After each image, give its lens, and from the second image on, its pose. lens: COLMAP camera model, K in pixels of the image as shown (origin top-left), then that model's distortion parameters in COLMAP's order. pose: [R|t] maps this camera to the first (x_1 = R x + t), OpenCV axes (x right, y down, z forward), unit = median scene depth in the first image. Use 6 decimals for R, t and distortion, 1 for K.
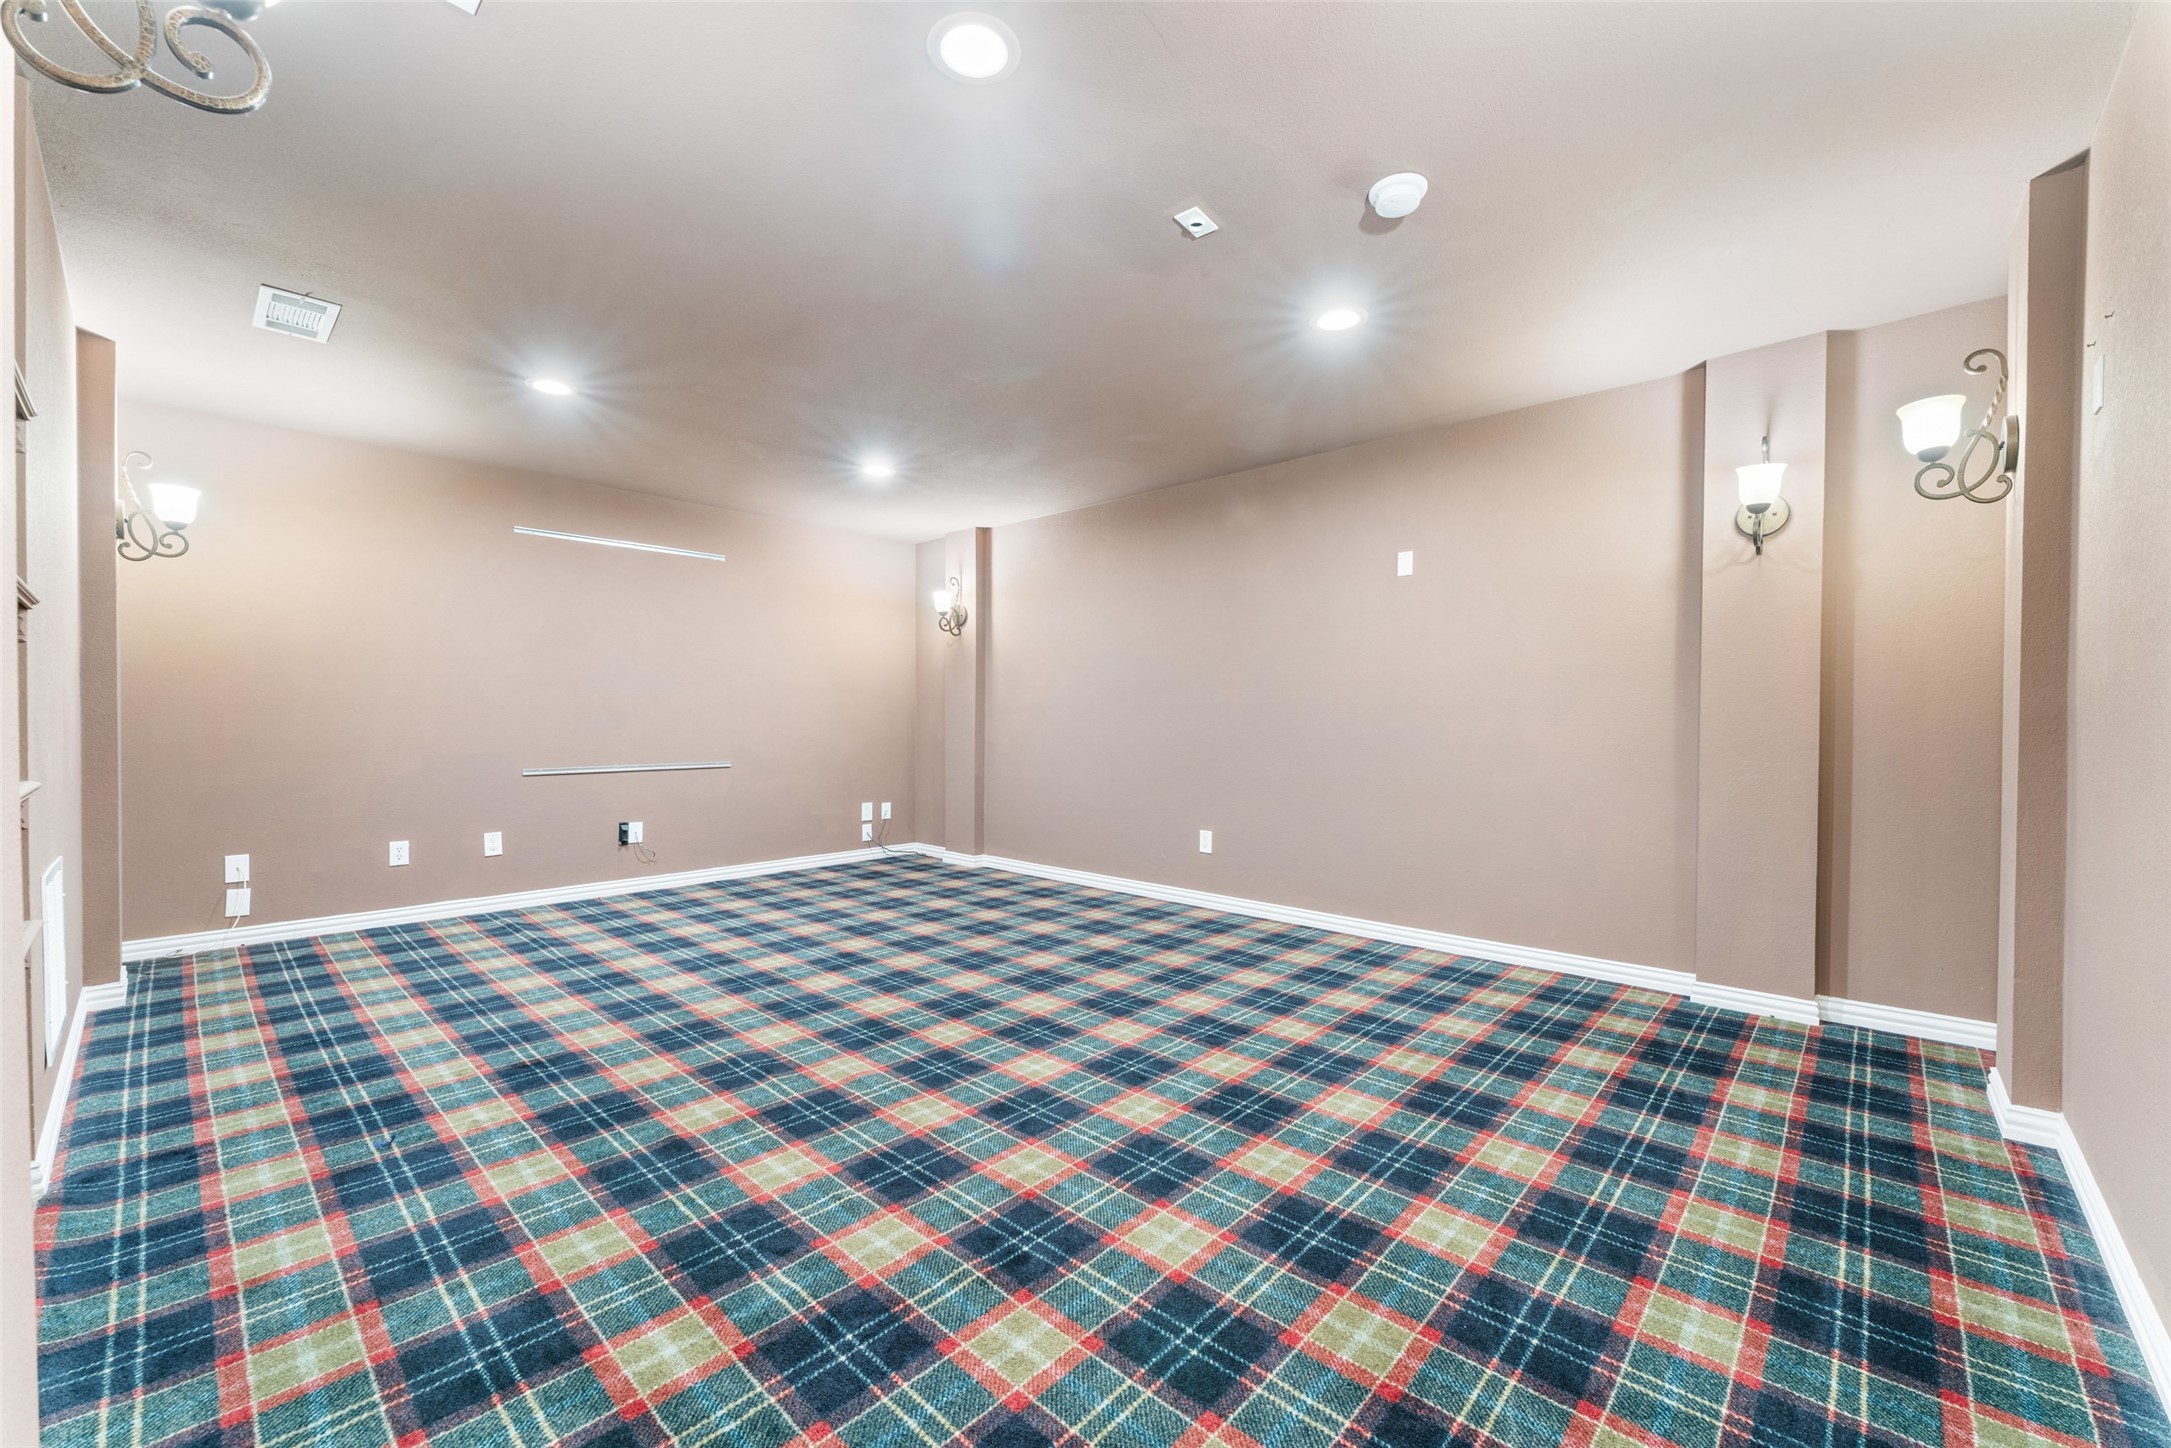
lens RADIAL K [[852.4, 0, 1079.8], [0, 852.4, 734.8], [0, 0, 1]] dist [0.003433, 0.000370]
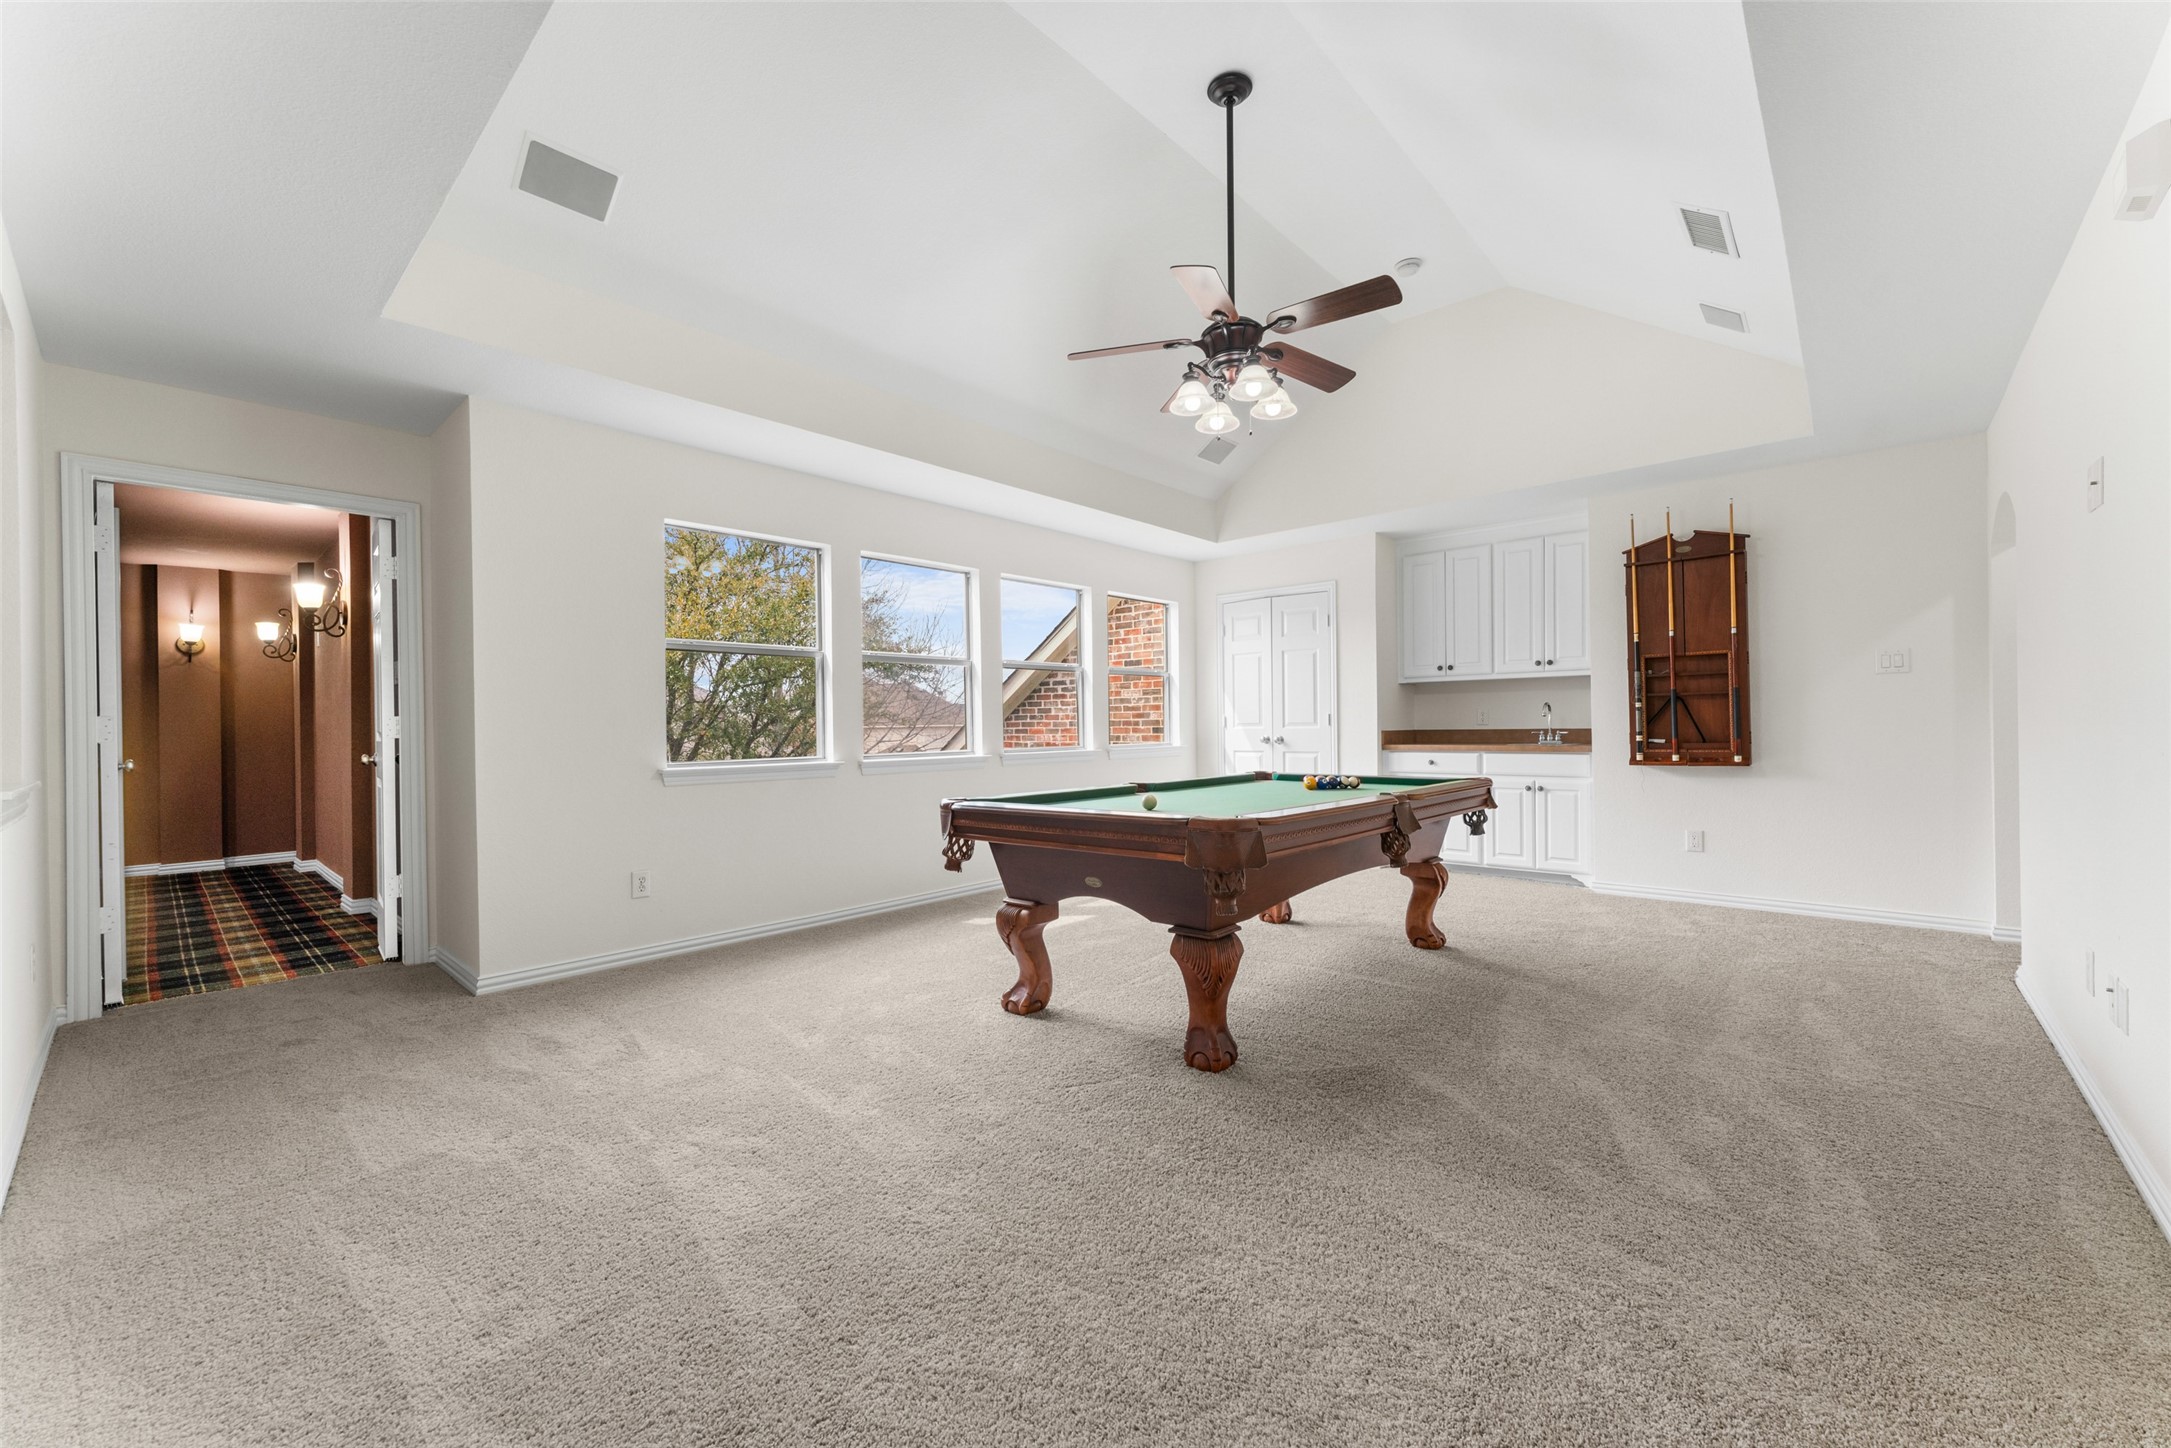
lens RADIAL K [[852.4, 0, 1082.3], [0, 852.4, 727.5], [0, 0, 1]] dist [0.003433, 0.000370]
pose [[-0.003885, -0.006473, 0.999972, -1.441766], [0.028101, 0.999583, 0.006579, 0.006682], [-0.999598, 0.028126, -0.003702, -1.305014]]
